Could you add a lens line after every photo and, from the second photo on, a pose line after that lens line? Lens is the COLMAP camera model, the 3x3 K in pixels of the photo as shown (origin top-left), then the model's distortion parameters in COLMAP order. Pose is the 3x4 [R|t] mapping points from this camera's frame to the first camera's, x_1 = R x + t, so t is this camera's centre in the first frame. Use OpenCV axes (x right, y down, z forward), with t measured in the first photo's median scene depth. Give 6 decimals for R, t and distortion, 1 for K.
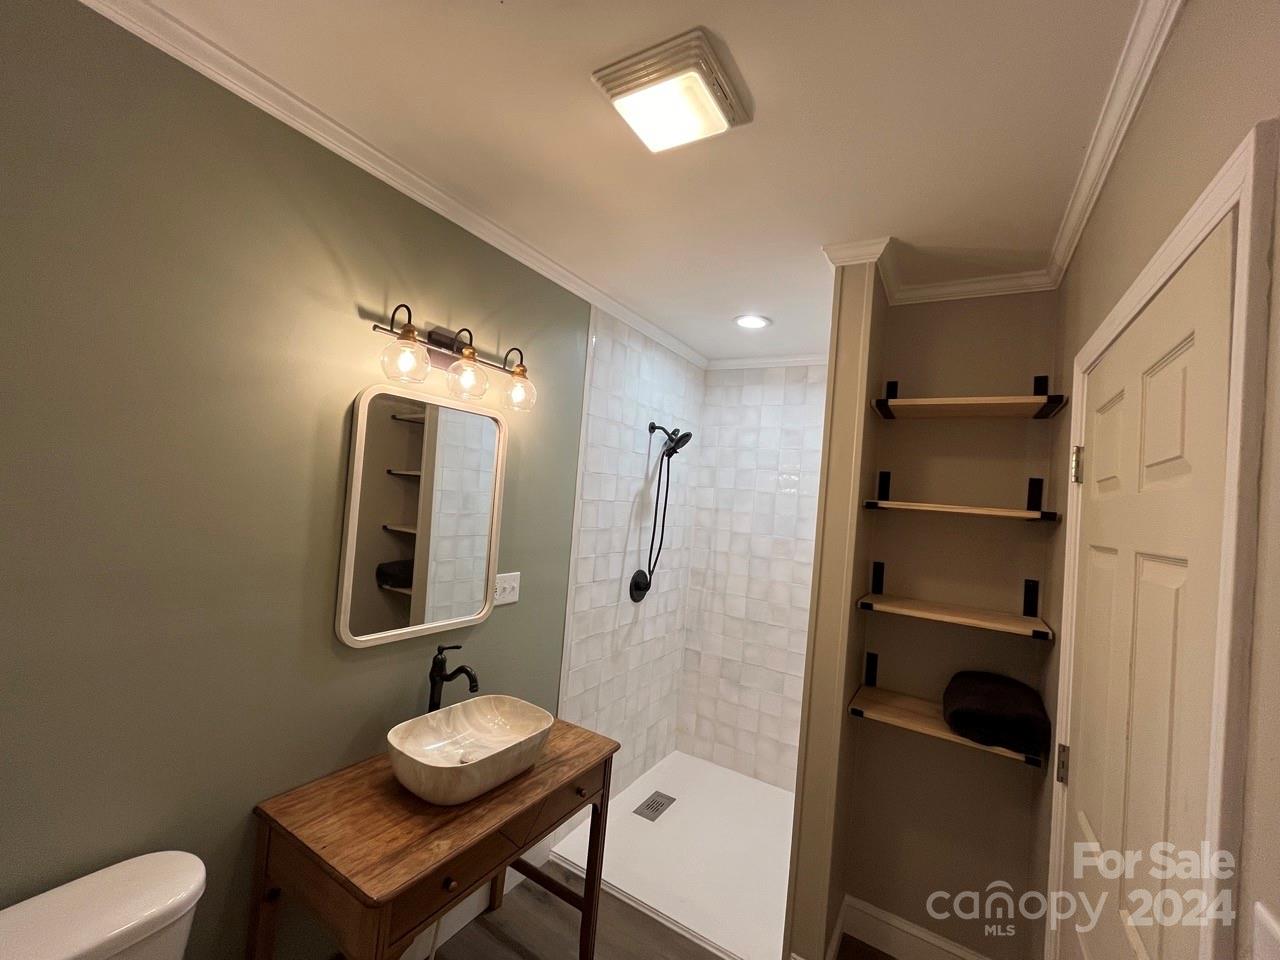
lens RADIAL K [[521.3, 0, 639.4], [0, 521.3, 485.8], [0, 0, 1]] dist [-0.002014, 0.000015]
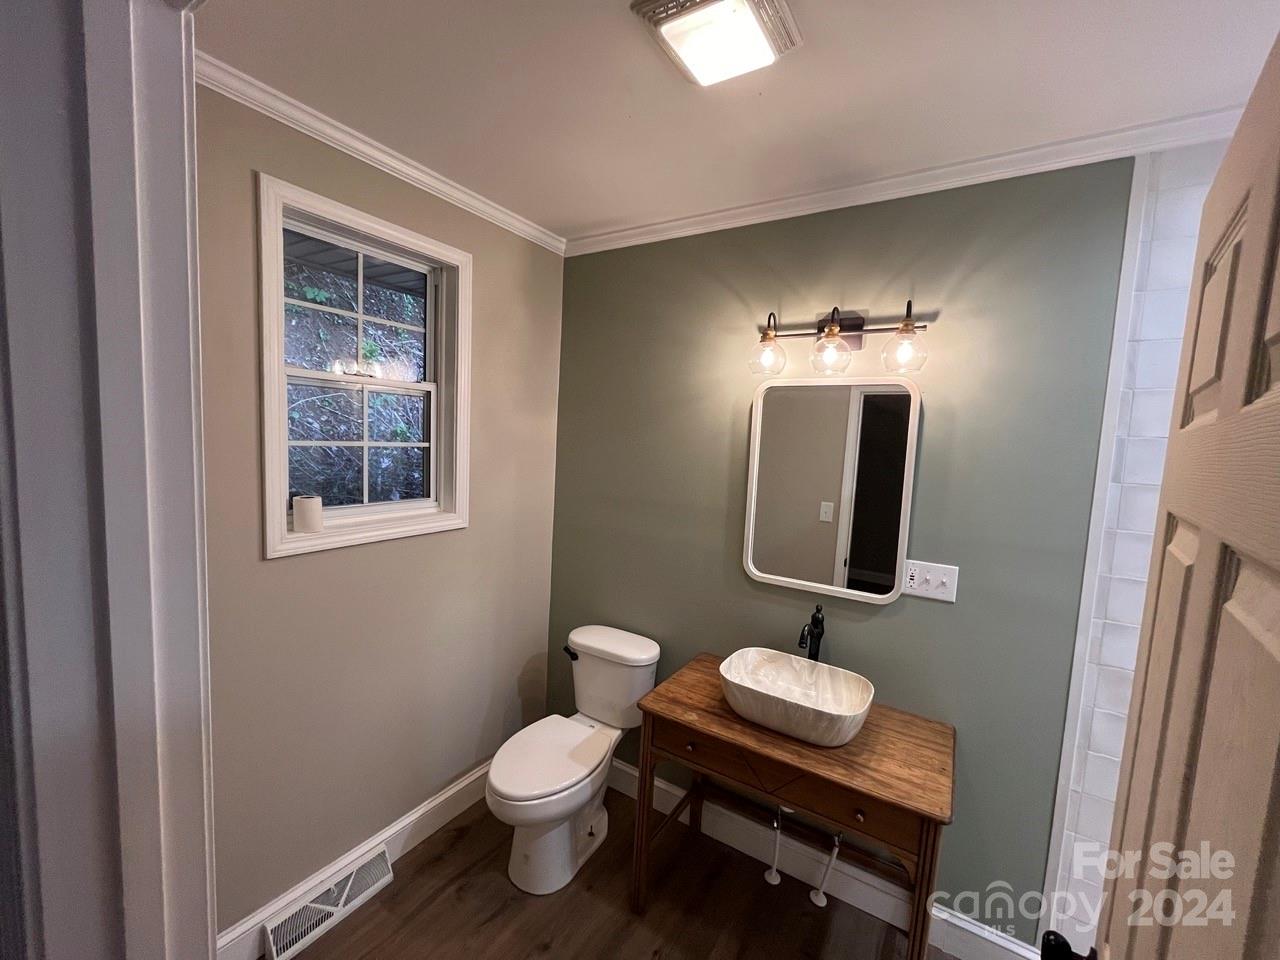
lens RADIAL K [[521.3, 0, 639.4], [0, 521.3, 485.8], [0, 0, 1]] dist [-0.002014, 0.000015]
pose [[-0.020988, -0.002944, -0.999775, 0.725052], [-0.029636, 0.999558, -0.002321, 0.067804], [0.999340, 0.029581, -0.021066, 0.637872]]
